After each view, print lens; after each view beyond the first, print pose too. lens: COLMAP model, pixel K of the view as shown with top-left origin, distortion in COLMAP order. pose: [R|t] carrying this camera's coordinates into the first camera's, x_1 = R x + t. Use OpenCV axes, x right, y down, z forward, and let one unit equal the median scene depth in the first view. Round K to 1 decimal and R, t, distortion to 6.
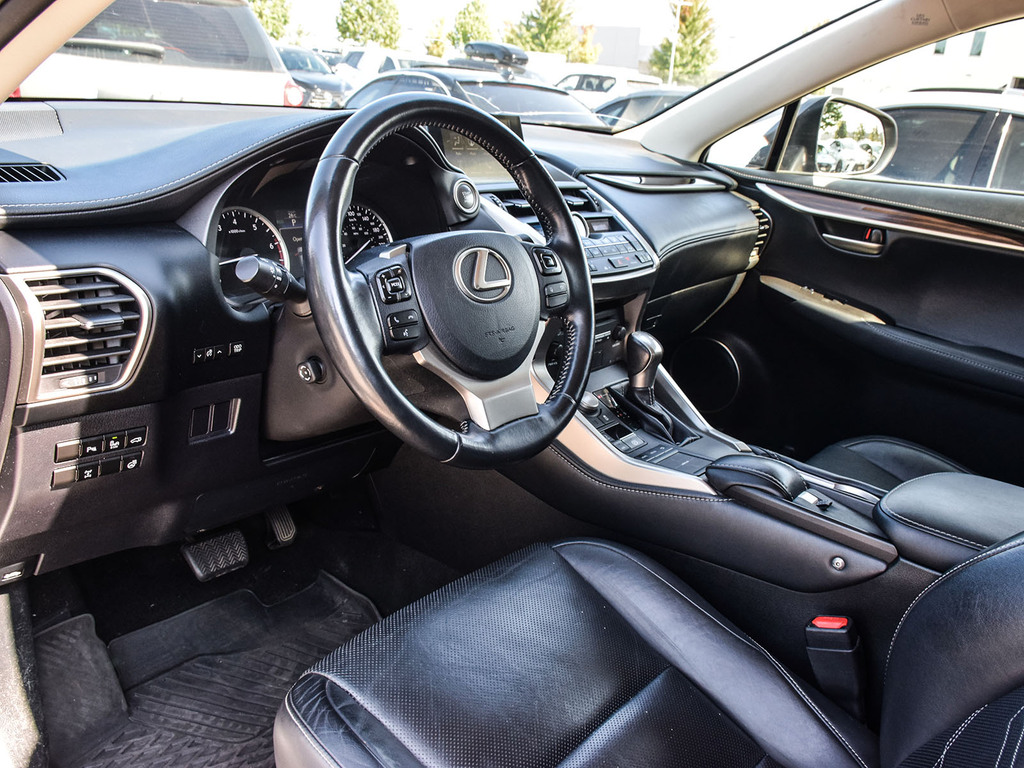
lens RADIAL K [[870.8, 0, 512.0], [0, 870.8, 384.0], [0, 0, 1]] dist [-0.027046, 0.001507]
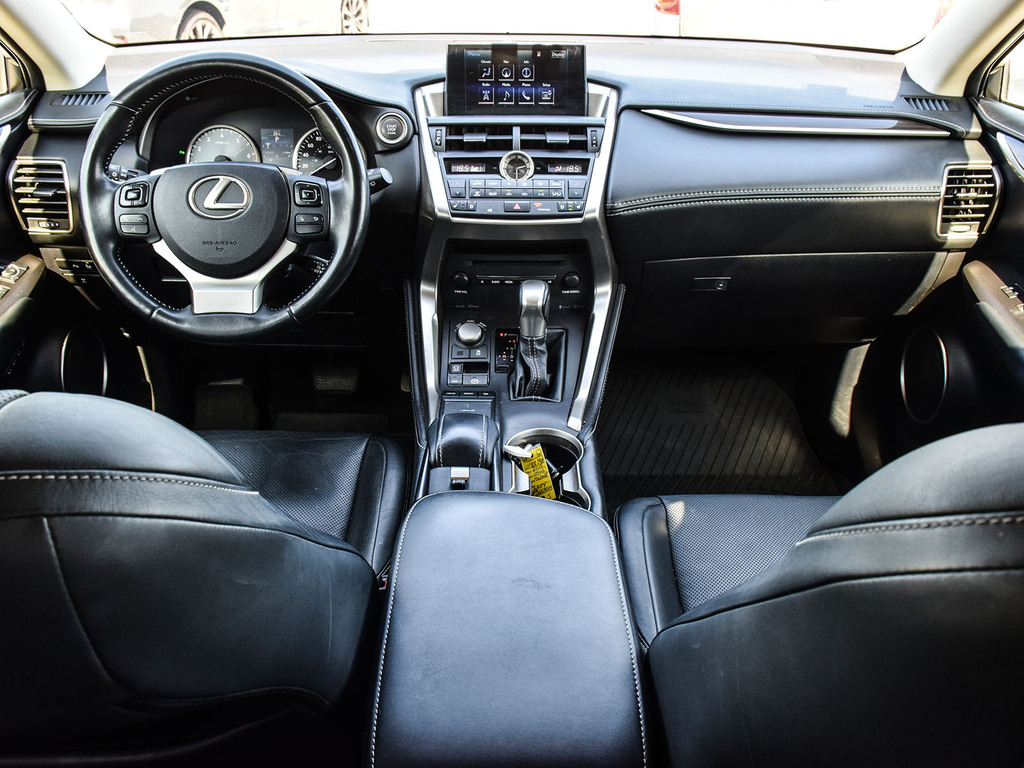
lens RADIAL K [[870.8, 0, 512.0], [0, 870.8, 384.0], [0, 0, 1]] dist [-0.027046, 0.001507]
pose [[0.637502, 0.296265, -0.711209, 0.952548], [-0.198443, 0.955105, 0.219986, -0.176379], [0.744453, 0.000893, 0.667674, 0.351511]]
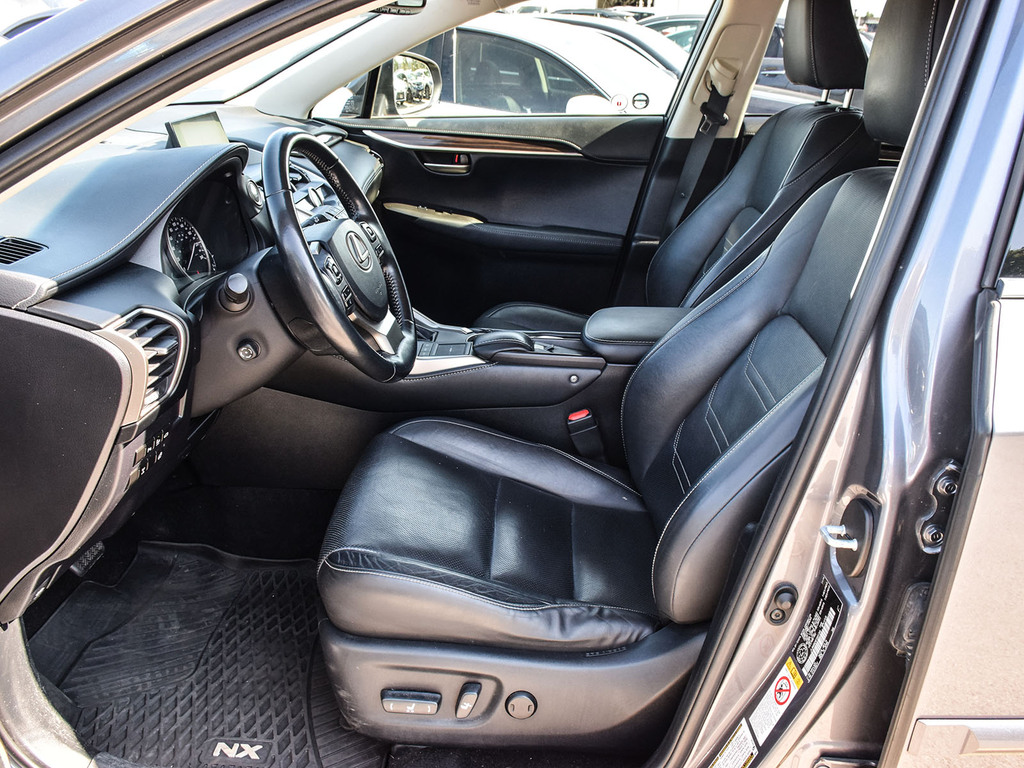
lens RADIAL K [[870.8, 0, 512.0], [0, 870.8, 384.0], [0, 0, 1]] dist [-0.027046, 0.001507]
pose [[0.799811, -0.291218, 0.524876, -0.491433], [0.234731, 0.956536, 0.173032, -0.080137], [-0.552453, -0.015188, 0.833406, -0.253742]]
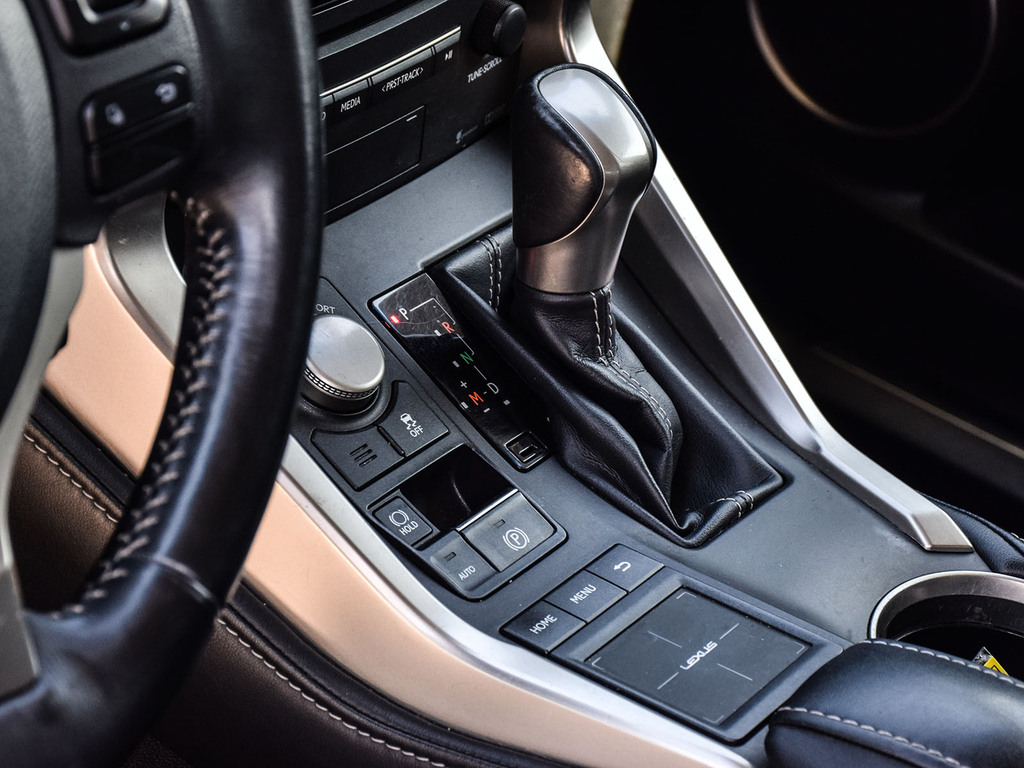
lens RADIAL K [[2911.0, 0, 512.0], [0, 2911.0, 384.0], [0, 0, 1]] dist [-0.045626, -0.040684]
pose [[0.996650, 0.019825, 0.079343, 0.075131], [-0.038659, 0.969144, 0.243446, -0.191498], [-0.072069, -0.245698, 0.966664, 0.201539]]
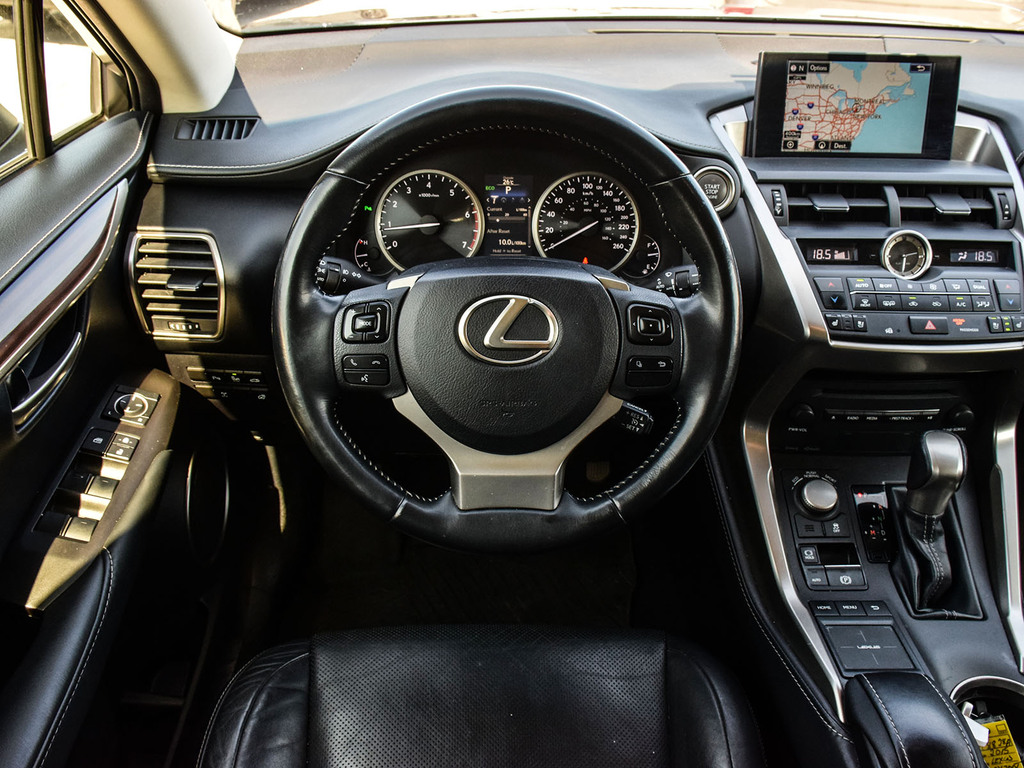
lens RADIAL K [[870.8, 0, 512.0], [0, 870.8, 384.0], [0, 0, 1]] dist [-0.027046, 0.001507]
pose [[0.645485, 0.346876, -0.680460, 0.404770], [-0.206691, 0.937009, 0.281588, -0.232776], [0.735274, -0.041116, 0.676522, 0.350427]]
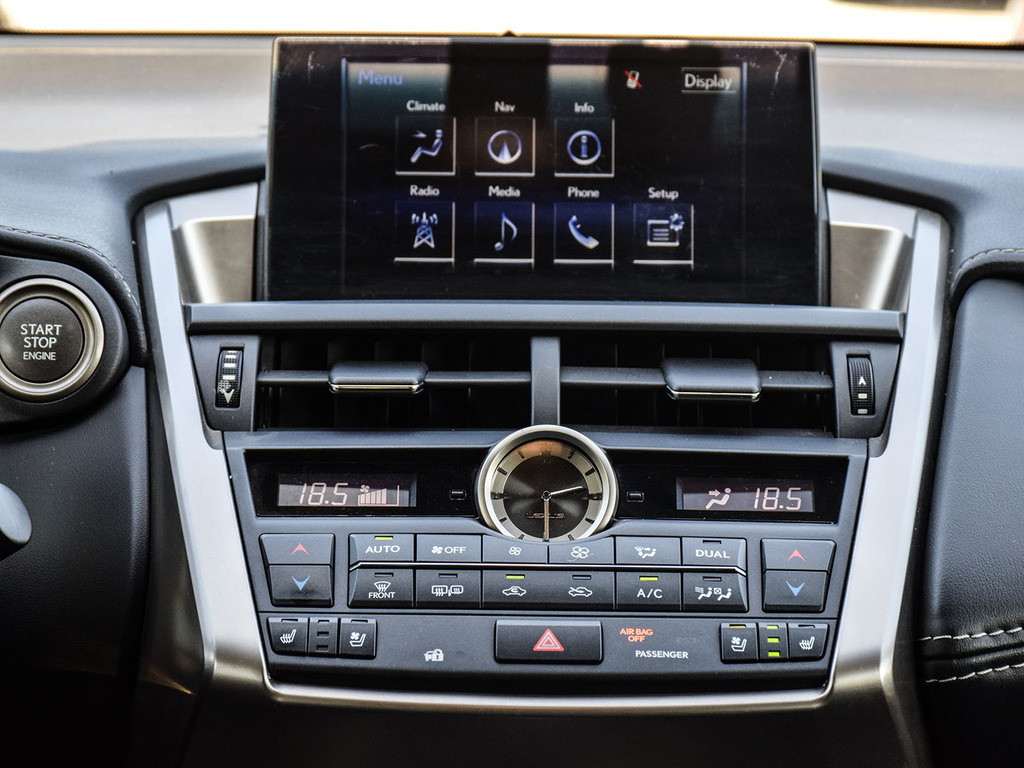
lens RADIAL K [[3300.2, 0, 512.0], [0, 3300.2, 384.0], [0, 0, 1]] dist [-0.041148, -0.261359]
pose [[0.636884, 0.057866, -0.768785, 0.862234], [-0.204446, 0.974155, -0.096045, -0.129058], [0.743358, 0.218345, 0.632254, 0.435271]]
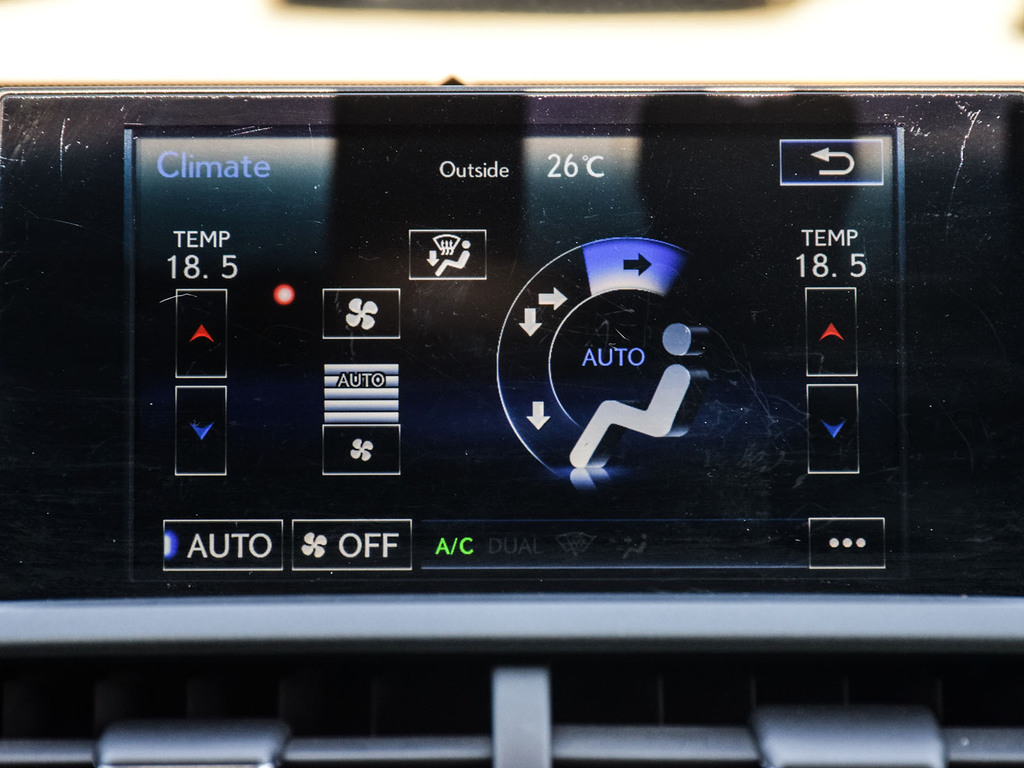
lens RADIAL K [[5497.3, 0, 512.0], [0, 5497.3, 384.0], [0, 0, 1]] dist [0.006205, 1.251245]
pose [[0.640667, 0.007323, -0.767784, 0.739212], [-0.191335, 0.969933, -0.150406, -0.157849], [0.743597, 0.243264, 0.622805, 0.540455]]
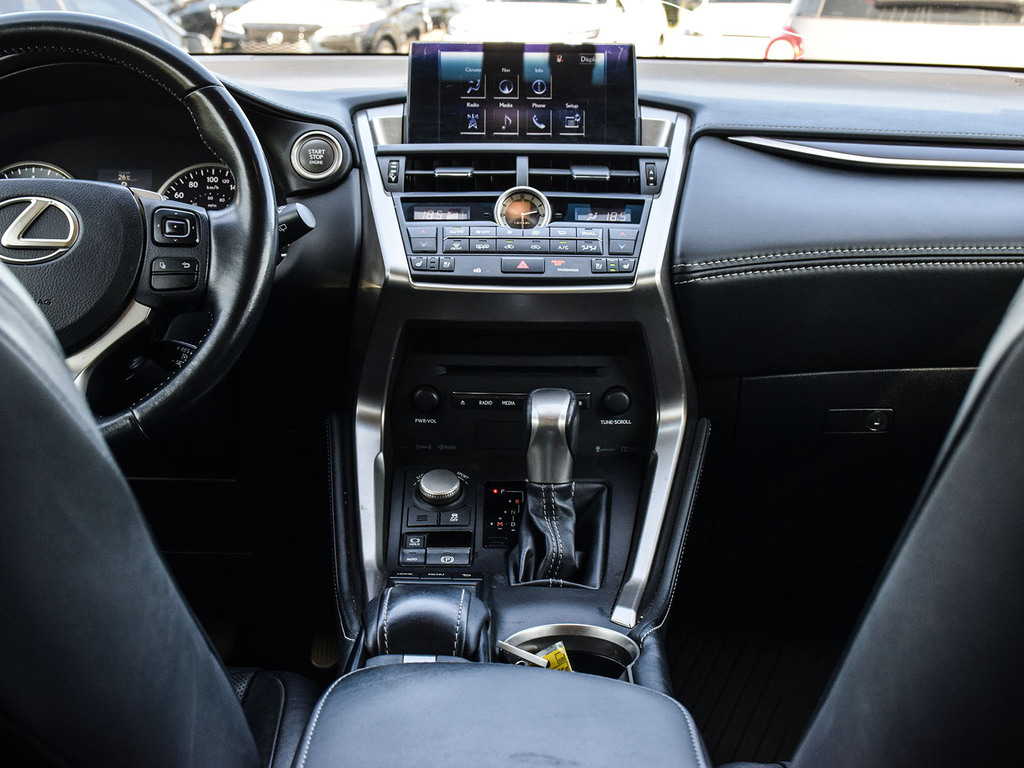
lens RADIAL K [[1617.0, 0, 512.0], [0, 1617.0, 384.0], [0, 0, 1]] dist [-0.003640, -0.080928]
pose [[0.634665, 0.090355, -0.767487, 1.043937], [-0.202279, 0.977939, -0.052141, -0.002015], [0.745844, 0.188338, 0.638941, 0.323022]]
